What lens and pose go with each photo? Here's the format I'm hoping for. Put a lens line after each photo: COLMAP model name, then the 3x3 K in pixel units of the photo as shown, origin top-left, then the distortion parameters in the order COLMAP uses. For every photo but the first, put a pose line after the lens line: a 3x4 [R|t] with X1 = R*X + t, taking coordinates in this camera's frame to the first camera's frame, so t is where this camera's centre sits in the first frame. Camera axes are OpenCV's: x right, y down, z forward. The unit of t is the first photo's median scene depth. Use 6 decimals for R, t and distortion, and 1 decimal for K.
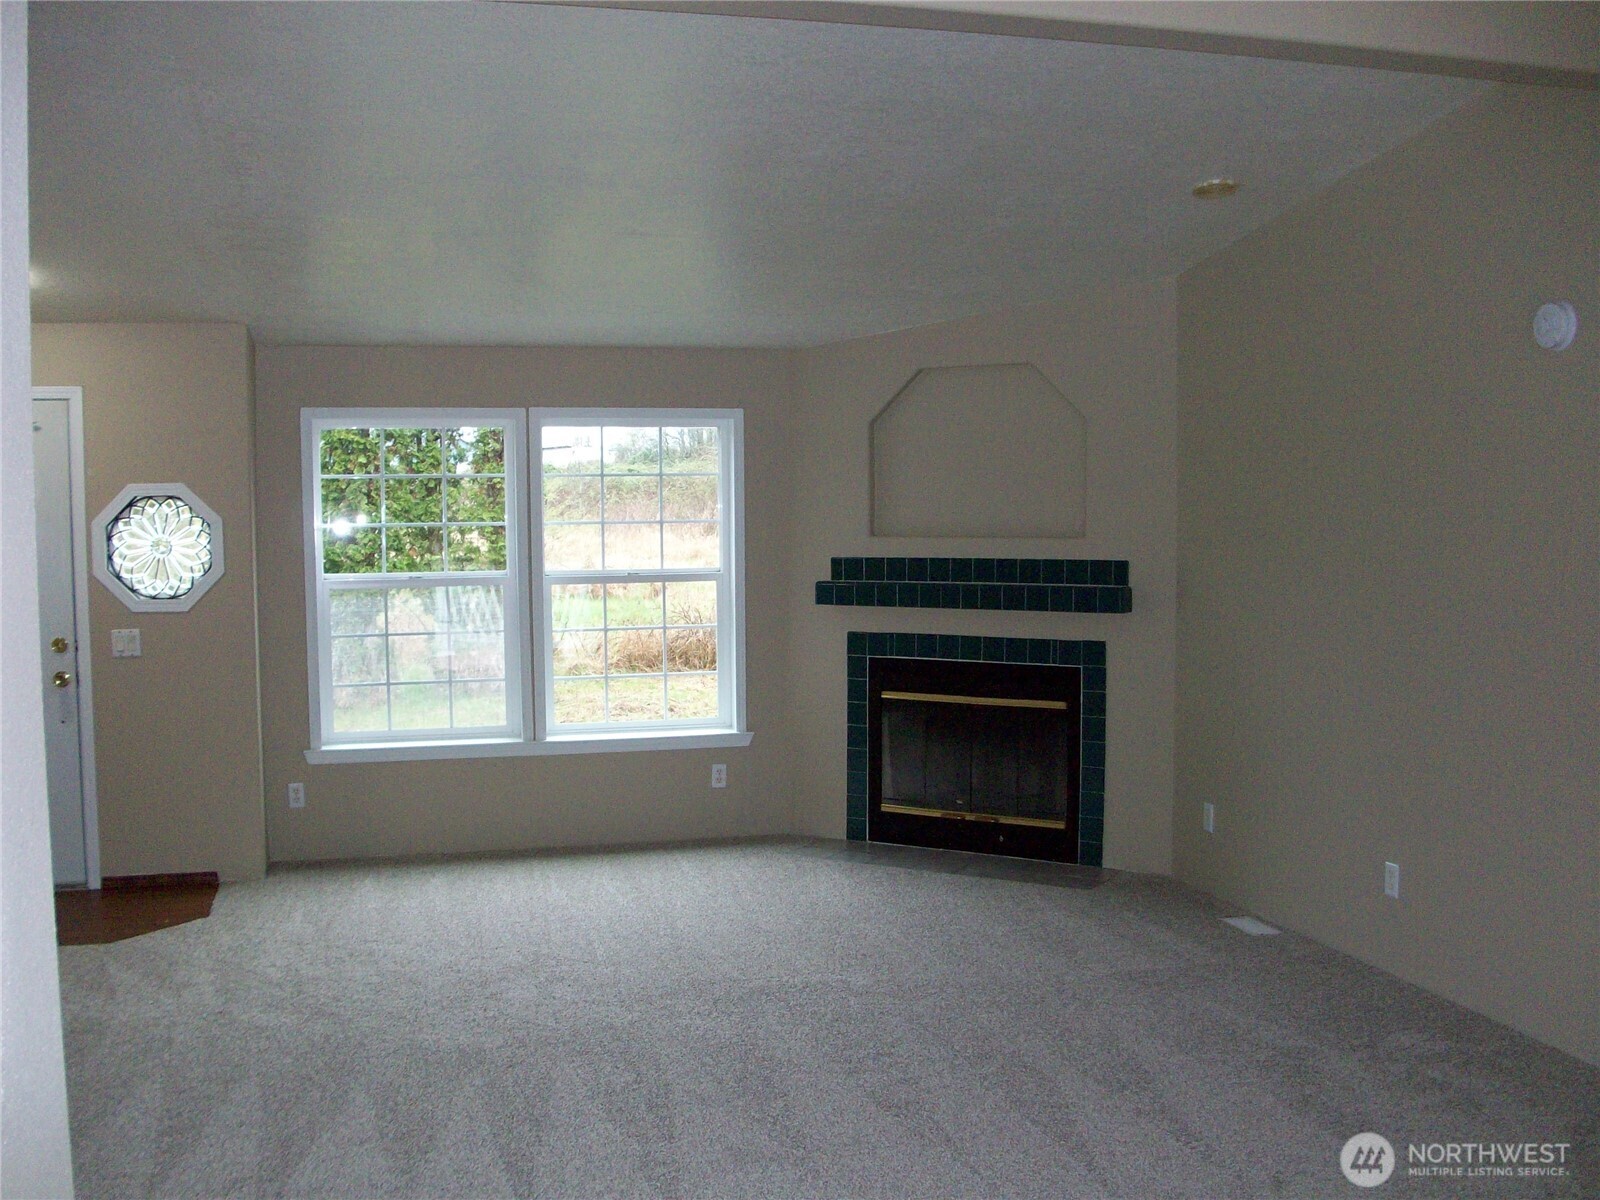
lens RADIAL K [[1669.3, 0, 800.0], [0, 1669.3, 600.0], [0, 0, 1]] dist [-0.097282, 0.133541]
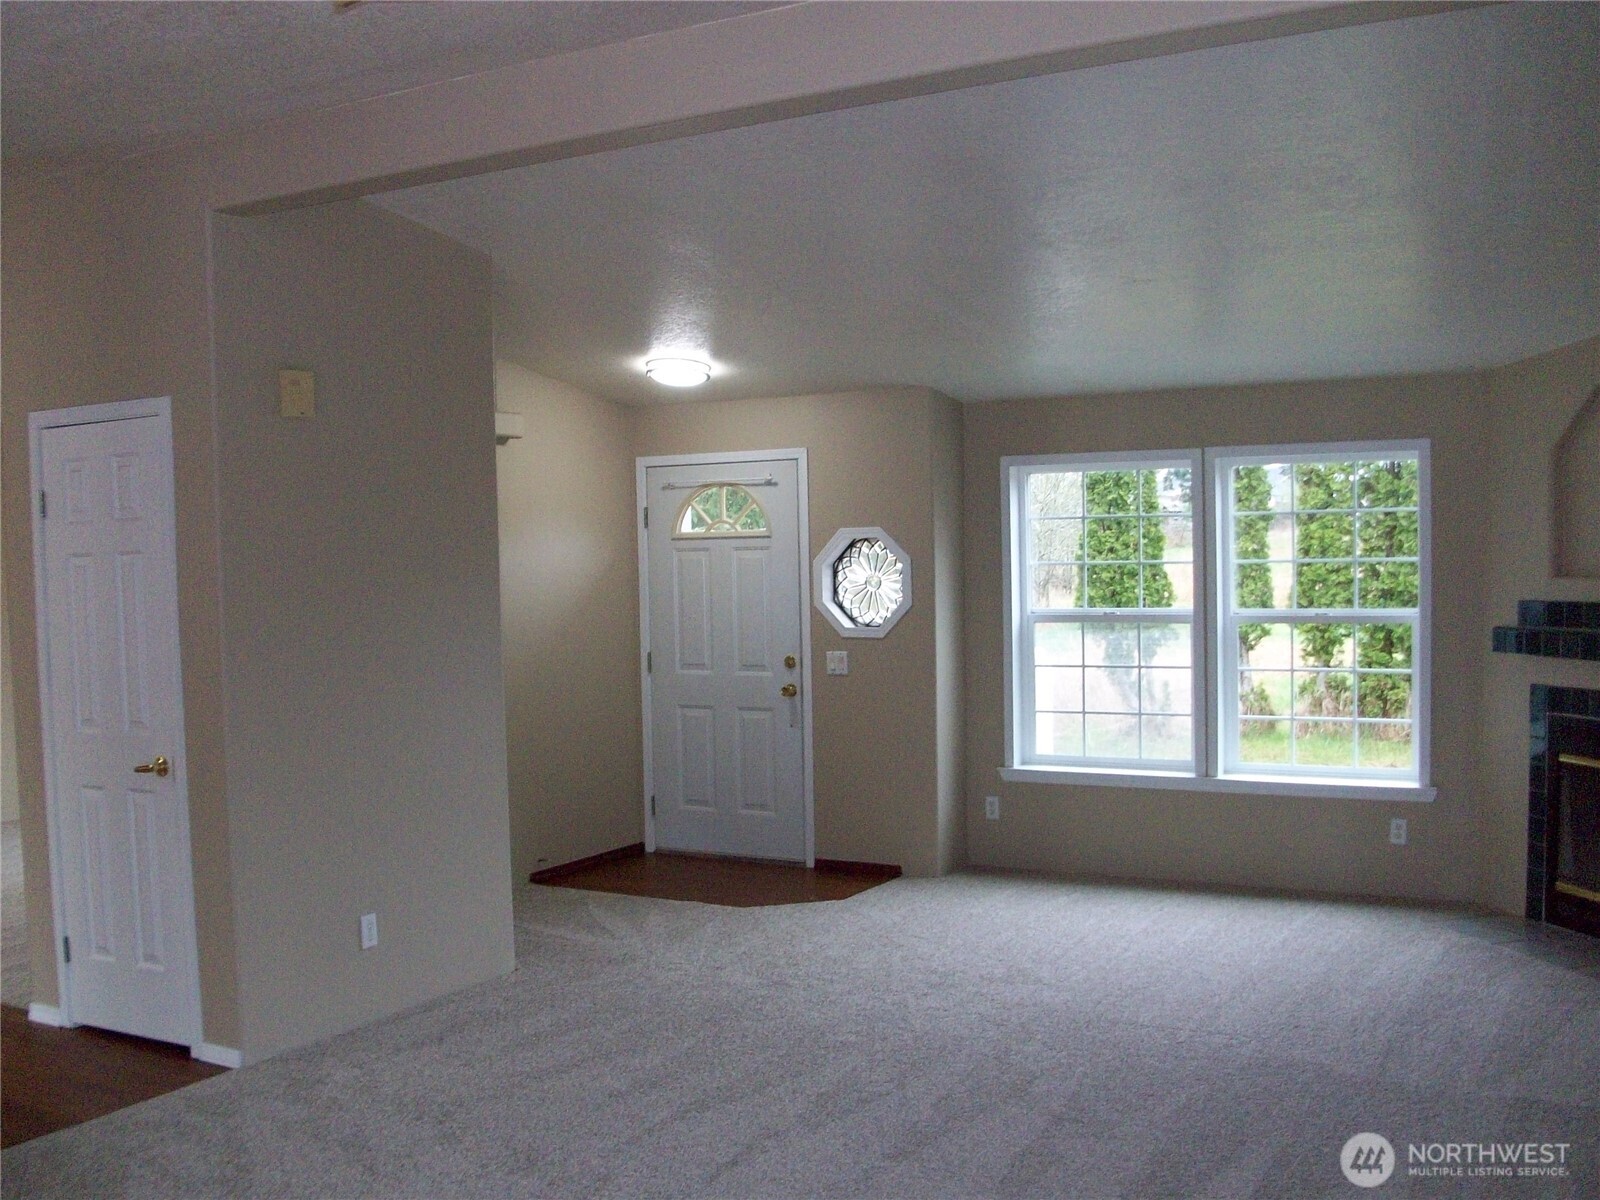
lens RADIAL K [[1669.3, 0, 800.0], [0, 1669.3, 600.0], [0, 0, 1]] dist [-0.097282, 0.133541]
pose [[0.735139, 0.015835, -0.677731, 0.354541], [-0.028740, 0.999556, -0.007820, -0.008166], [0.677306, 0.025227, 0.735268, 0.094237]]
